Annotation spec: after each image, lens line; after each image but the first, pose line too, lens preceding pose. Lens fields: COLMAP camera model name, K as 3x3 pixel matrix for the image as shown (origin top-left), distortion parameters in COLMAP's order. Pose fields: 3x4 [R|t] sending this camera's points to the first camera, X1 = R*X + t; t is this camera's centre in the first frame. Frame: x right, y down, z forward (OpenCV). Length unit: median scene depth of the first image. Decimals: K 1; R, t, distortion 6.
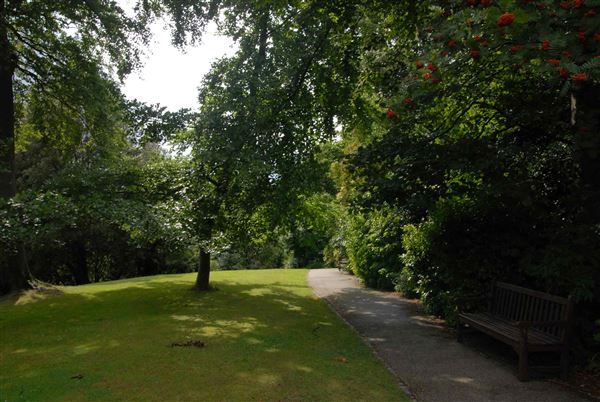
lens RADIAL K [[469.4, 0, 301.0], [0, 469.4, 205.1], [0, 0, 1]] dist [-0.135416, 0.118659]
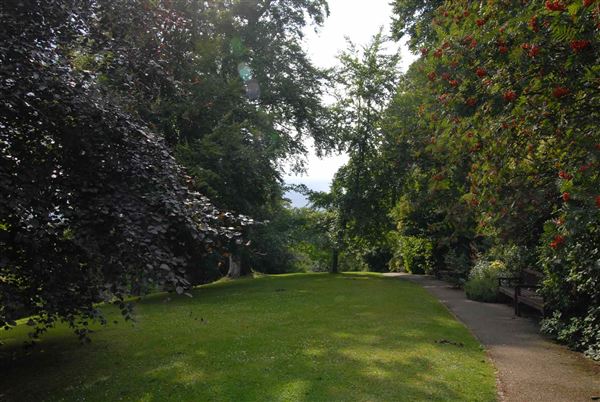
lens RADIAL K [[469.4, 0, 301.0], [0, 469.4, 205.1], [0, 0, 1]] dist [-0.135416, 0.118659]
pose [[0.991788, -0.008465, -0.127611, -0.081421], [0.001764, 0.998618, -0.052531, -0.018388], [0.127880, 0.051875, 0.990432, -1.091888]]
